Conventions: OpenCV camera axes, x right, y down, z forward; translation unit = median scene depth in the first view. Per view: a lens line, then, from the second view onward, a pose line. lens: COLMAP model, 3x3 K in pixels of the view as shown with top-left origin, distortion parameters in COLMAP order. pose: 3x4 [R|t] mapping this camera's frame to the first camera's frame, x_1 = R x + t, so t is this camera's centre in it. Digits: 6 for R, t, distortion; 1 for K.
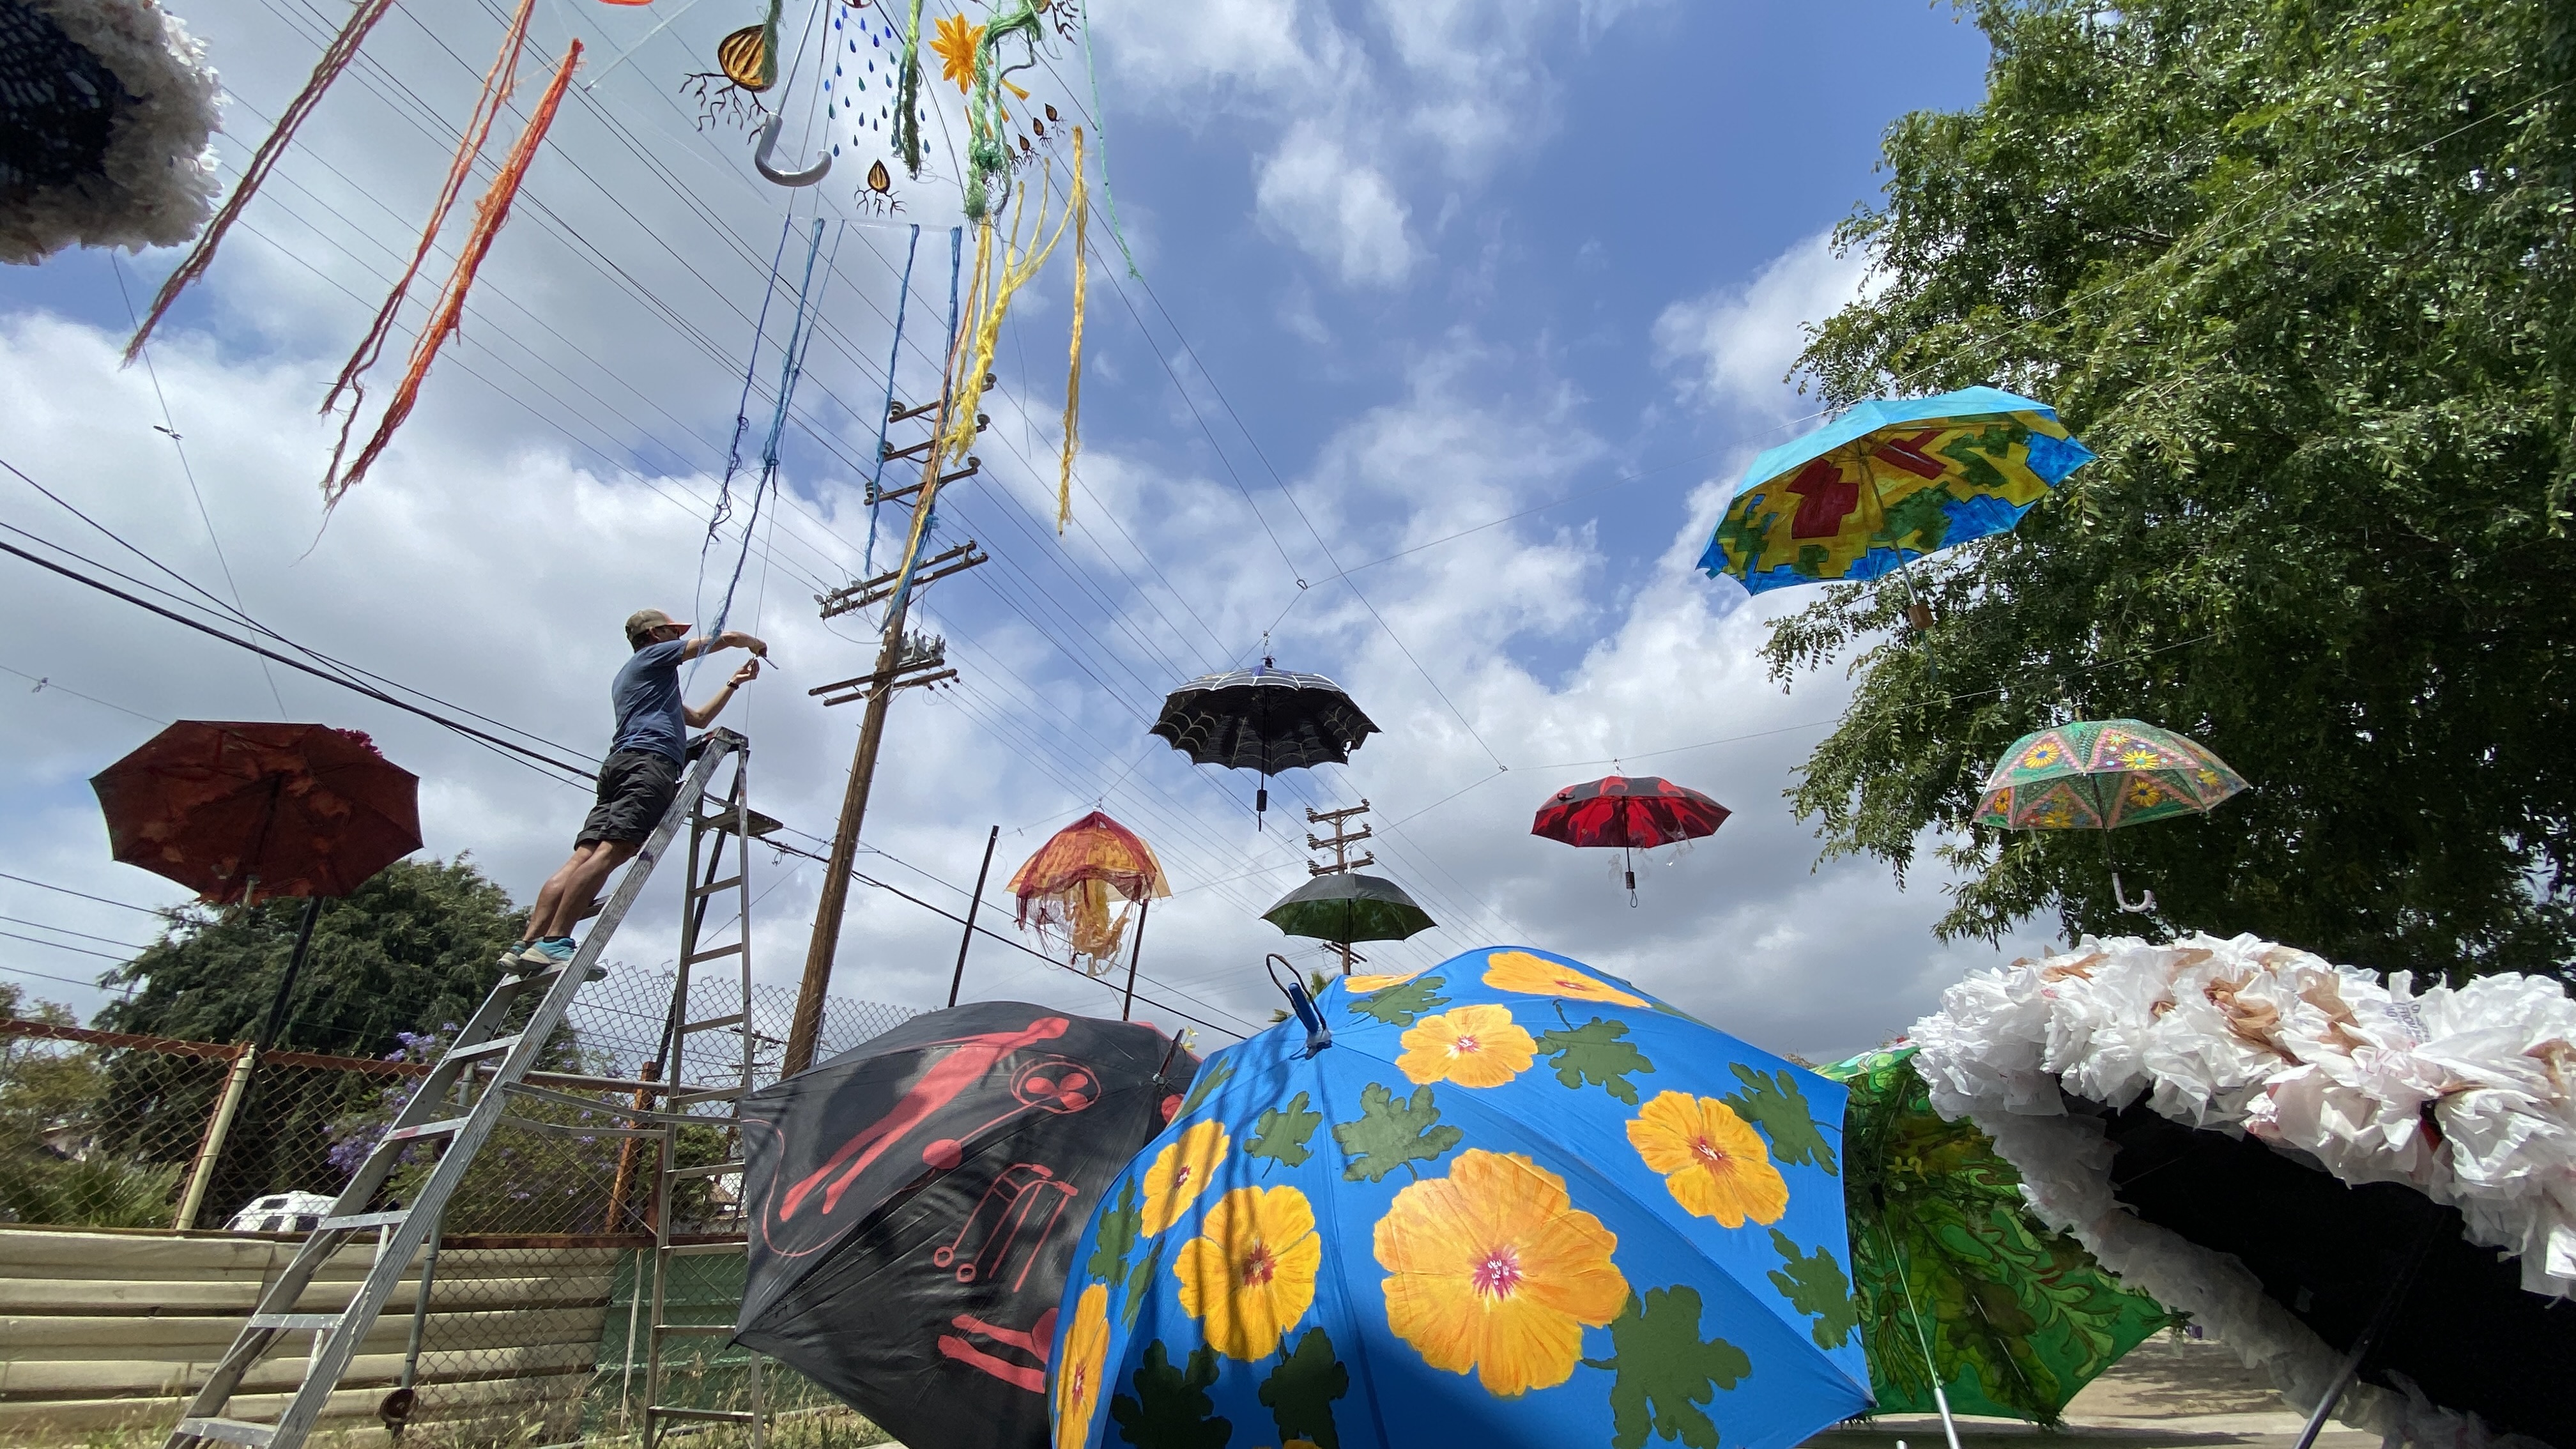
lens RADIAL K [[1056.2, 0, 1308.7], [0, 1056.2, 716.0], [0, 0, 1]] dist [0.008729, -0.012844]
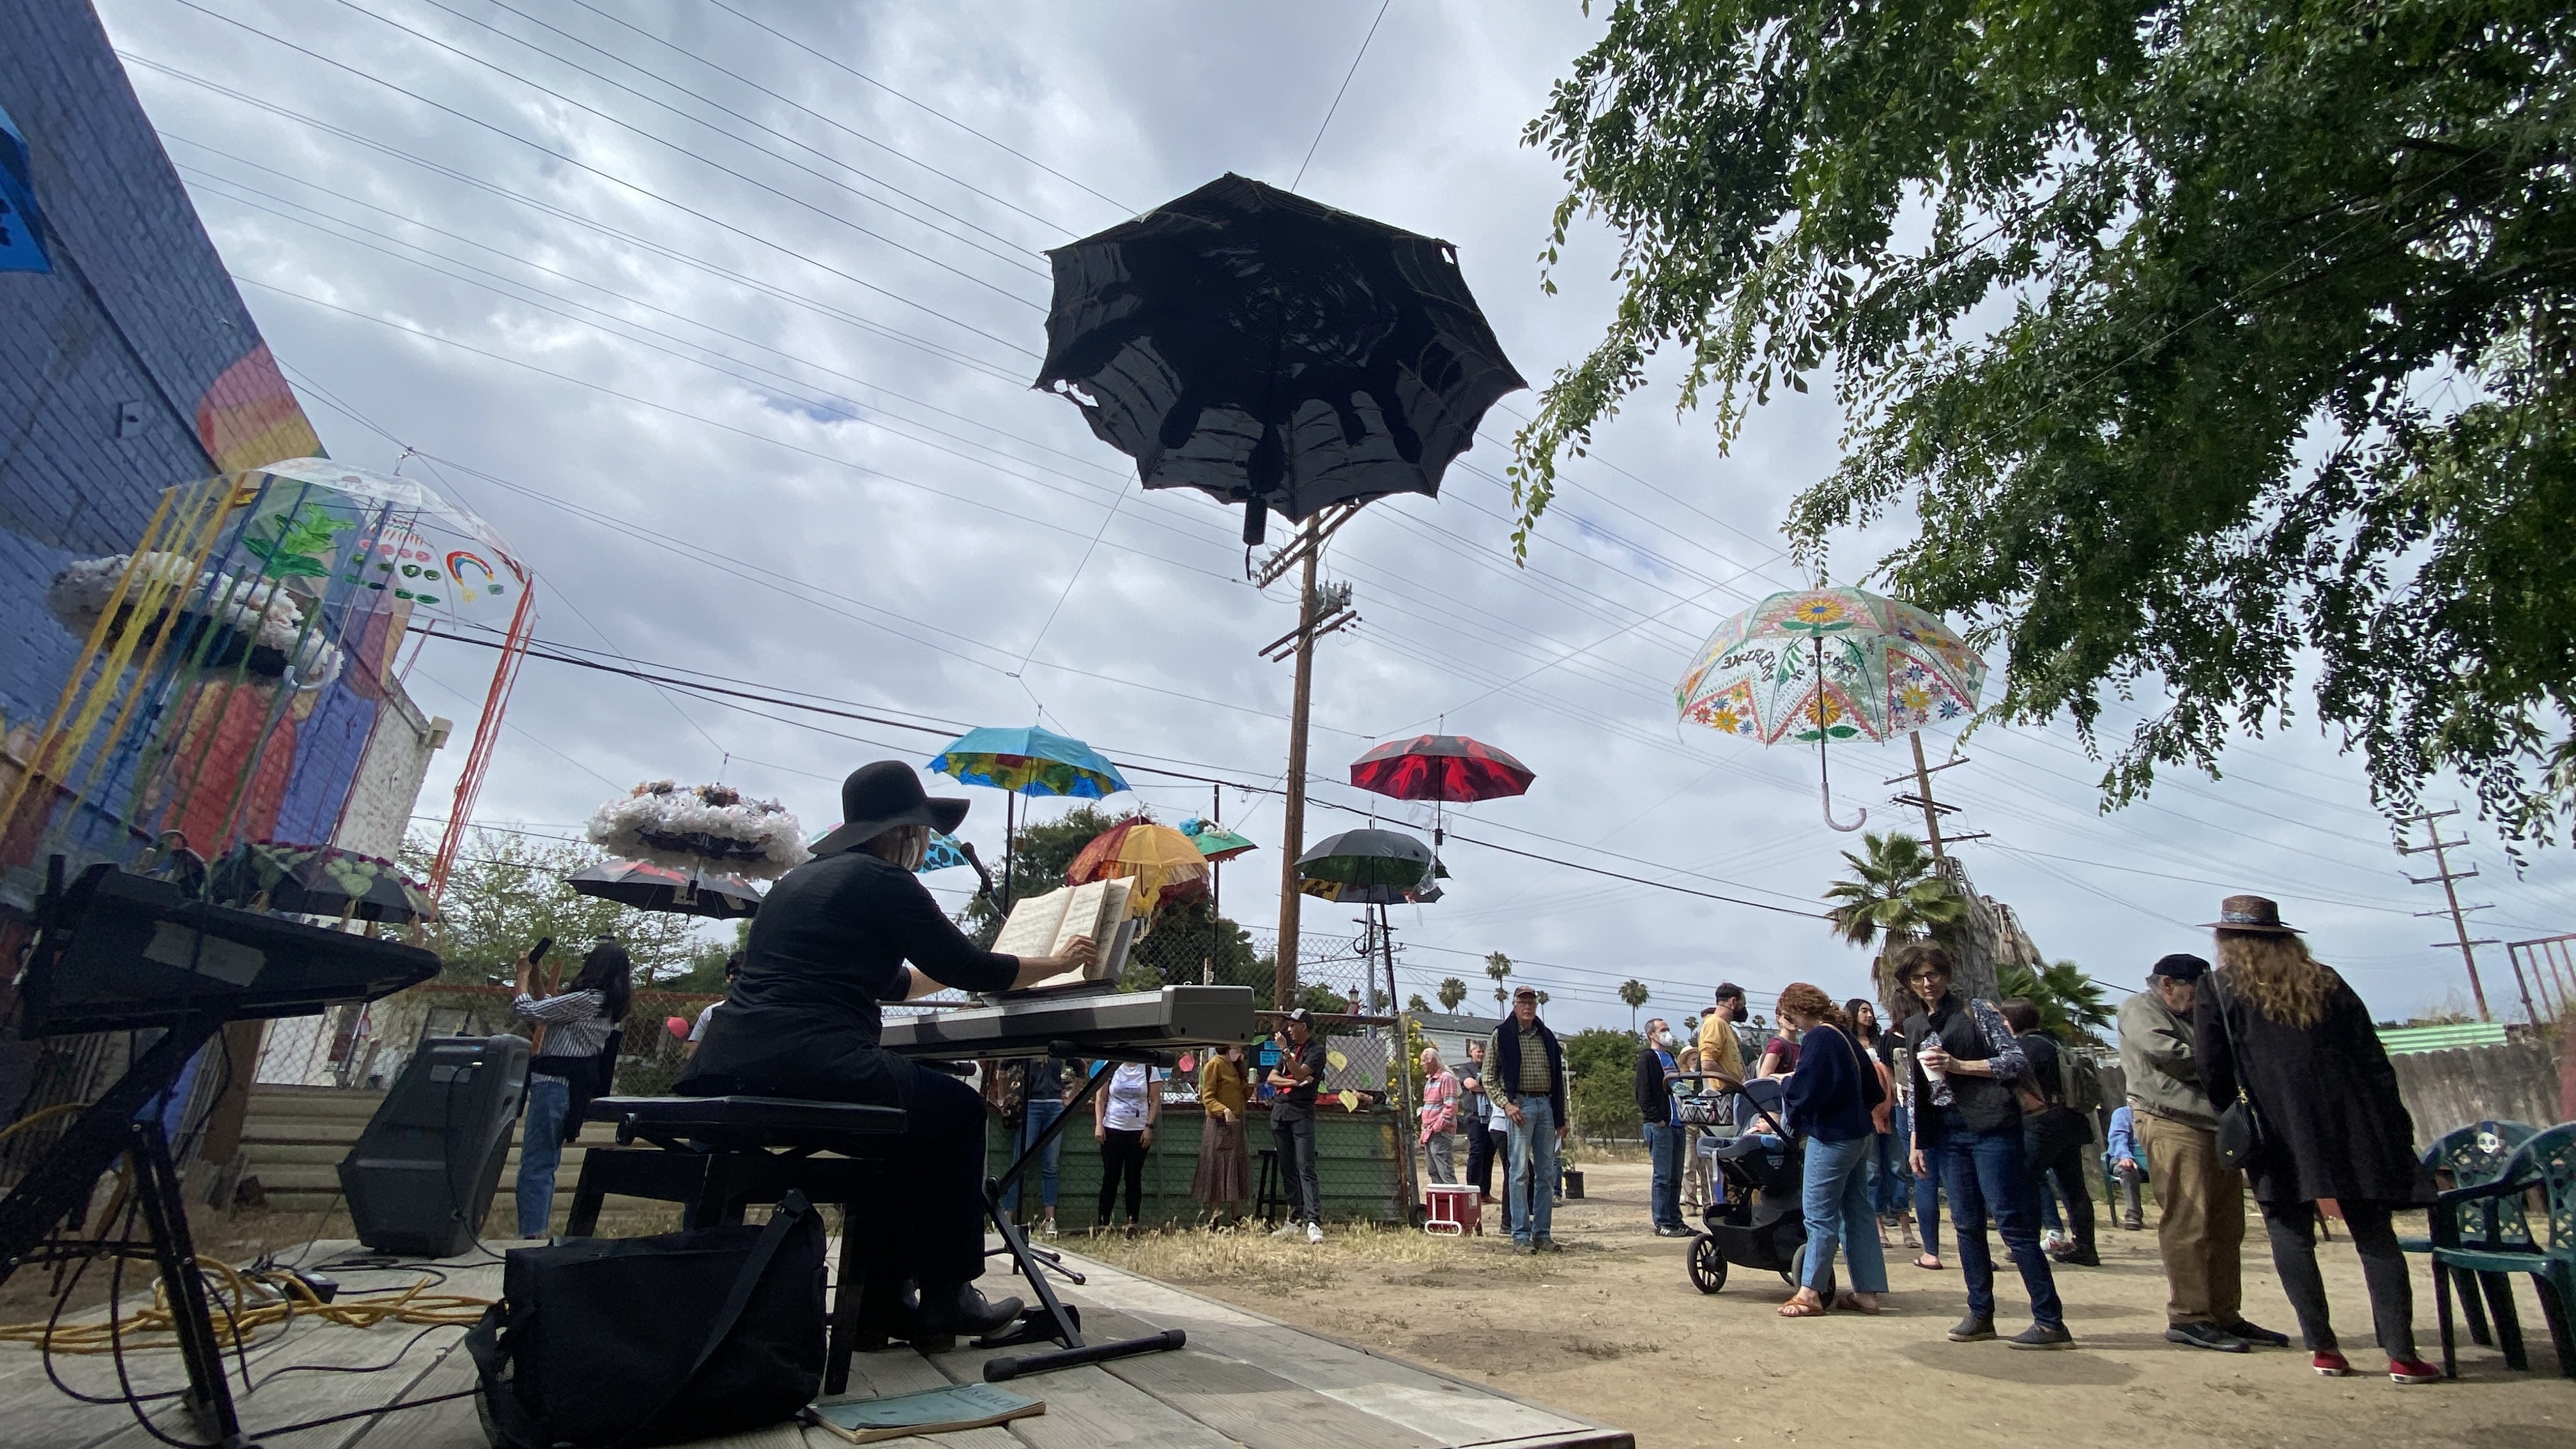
lens RADIAL K [[1056.2, 0, 1256.5], [0, 1056.2, 747.0], [0, 0, 1]] dist [0.008729, -0.012844]
pose [[0.815691, -0.146020, -0.559755, 0.497012], [0.222825, 0.972264, 0.071079, -0.019367], [0.533850, -0.182706, 0.825604, 0.035413]]
